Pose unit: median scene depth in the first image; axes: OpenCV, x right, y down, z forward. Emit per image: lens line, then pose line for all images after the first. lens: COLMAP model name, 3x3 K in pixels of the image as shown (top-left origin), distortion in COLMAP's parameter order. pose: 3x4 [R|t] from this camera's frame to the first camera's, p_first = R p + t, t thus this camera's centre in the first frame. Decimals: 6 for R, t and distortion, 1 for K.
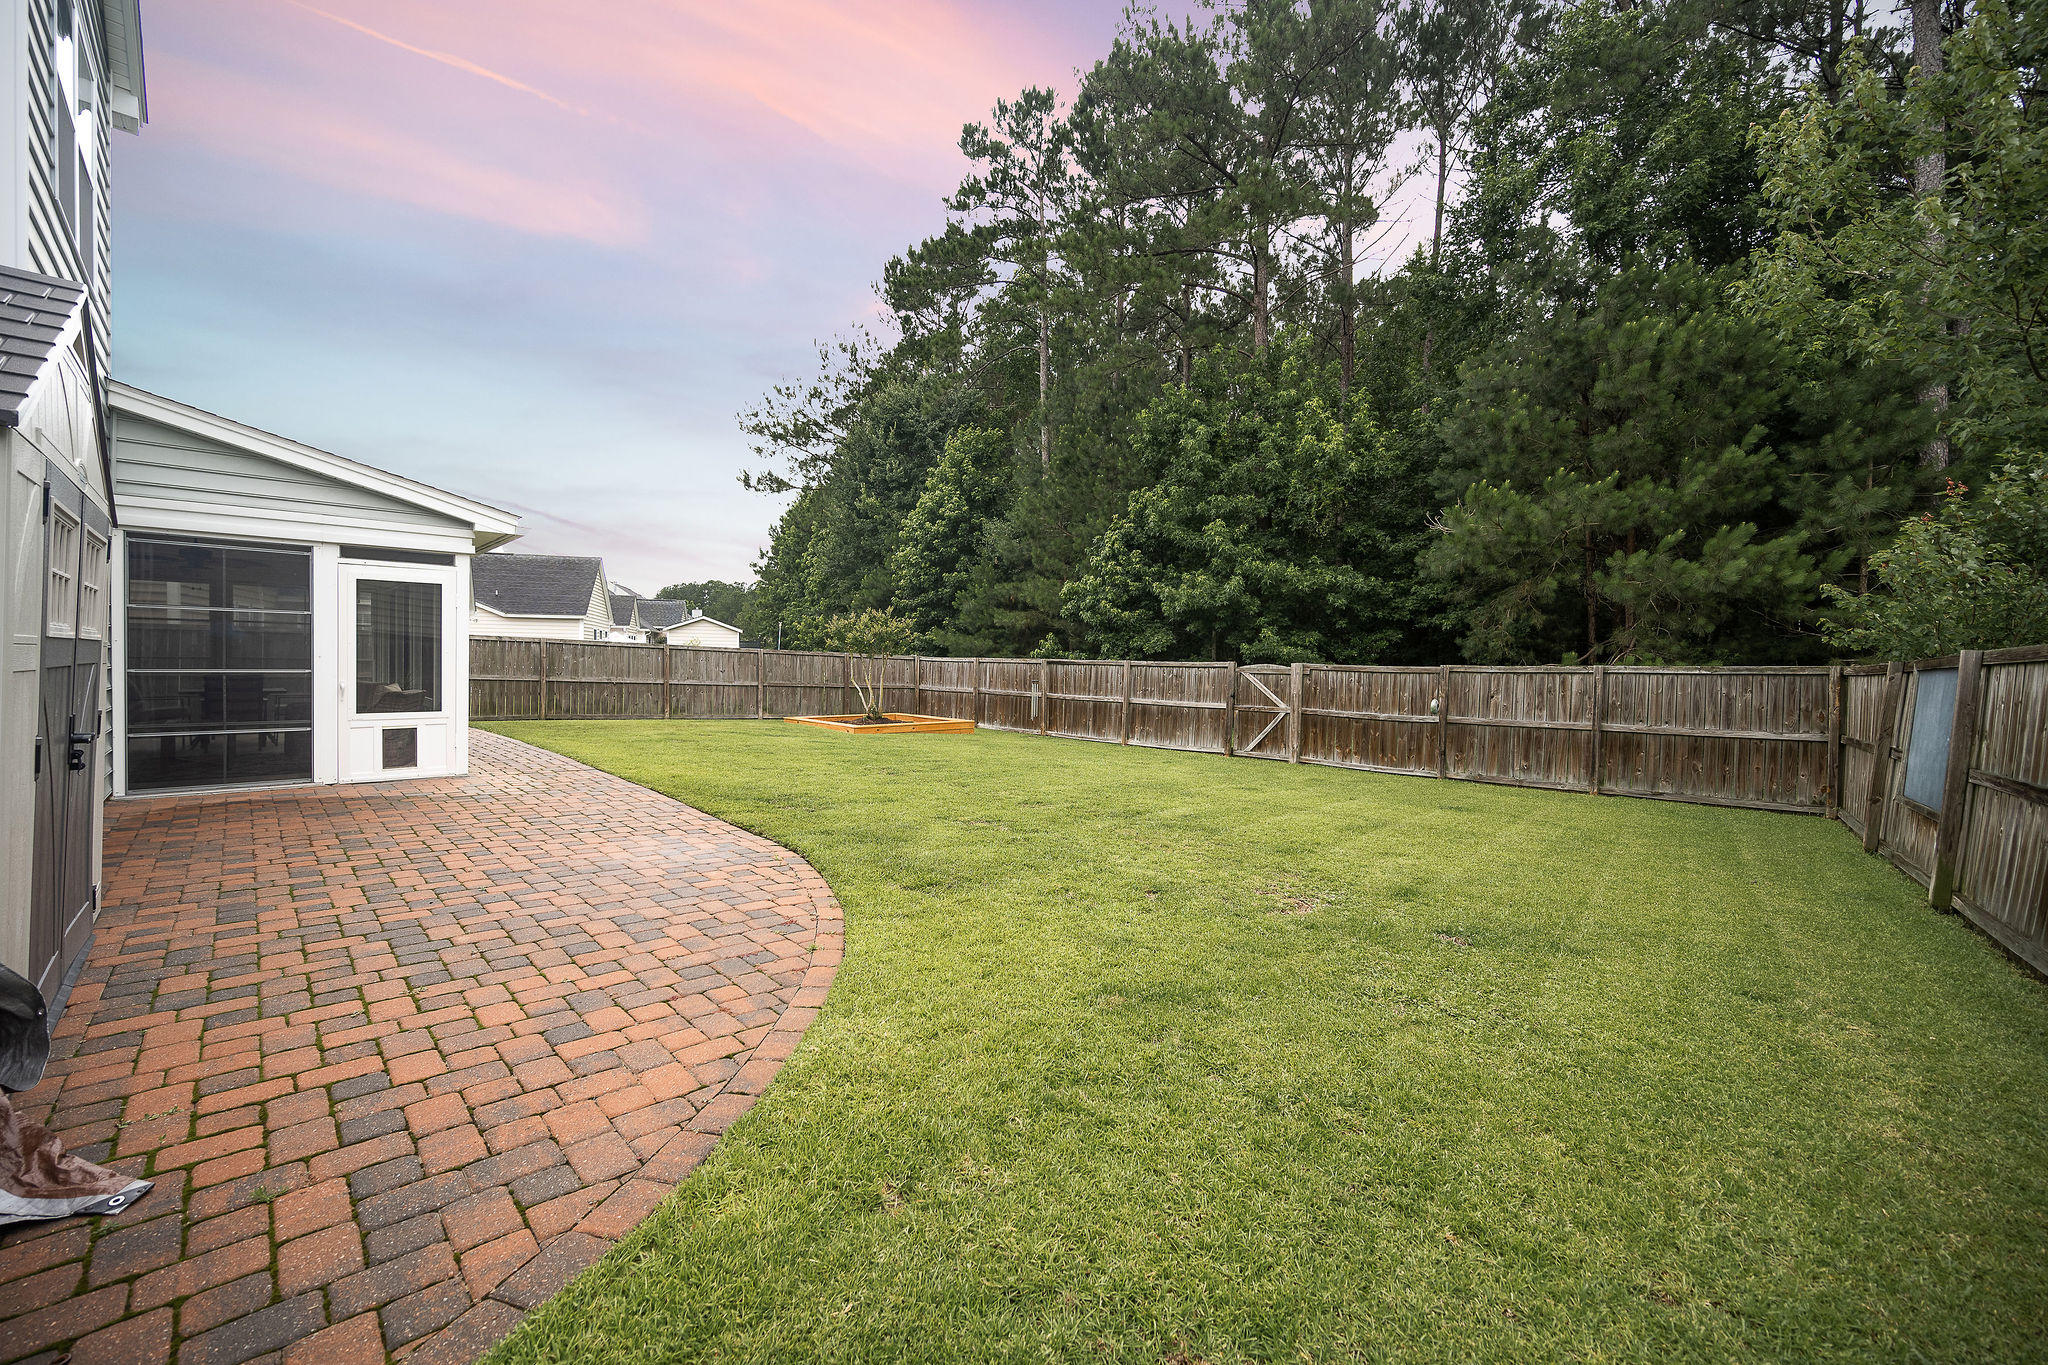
lens RADIAL K [[831.8, 0, 1013.3], [0, 831.8, 680.9], [0, 0, 1]] dist [-0.001922, -0.000236]
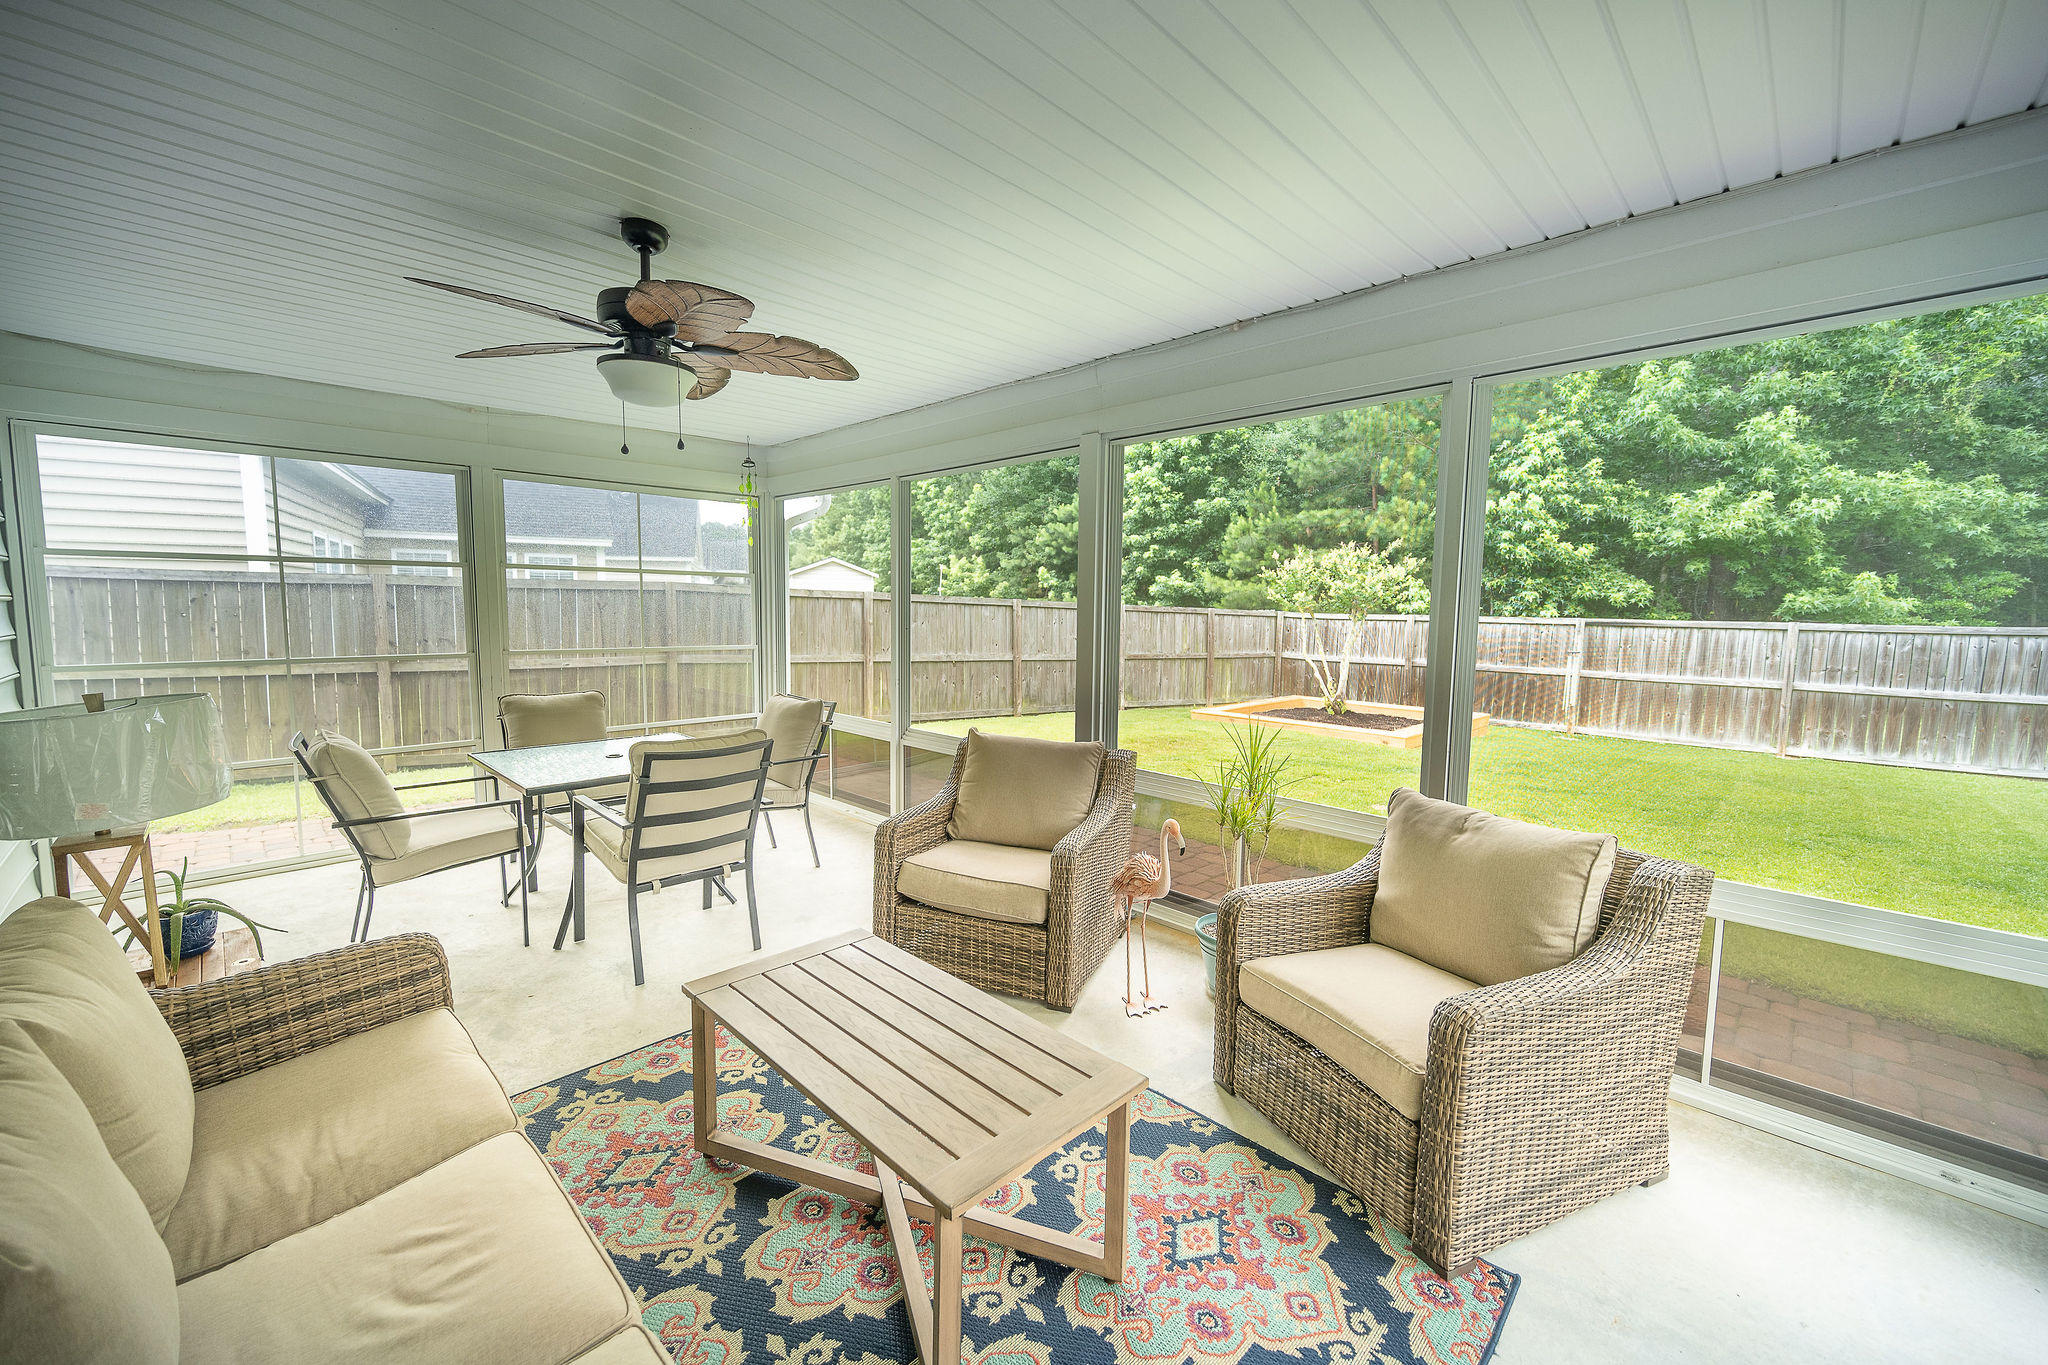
lens RADIAL K [[831.8, 0, 1013.3], [0, 831.8, 680.9], [0, 0, 1]] dist [-0.001922, -0.000236]
pose [[0.999839, -0.006353, 0.016801, -0.373586], [0.005217, 0.997752, 0.066806, -0.020164], [-0.017188, -0.066707, 0.997625, 0.311510]]
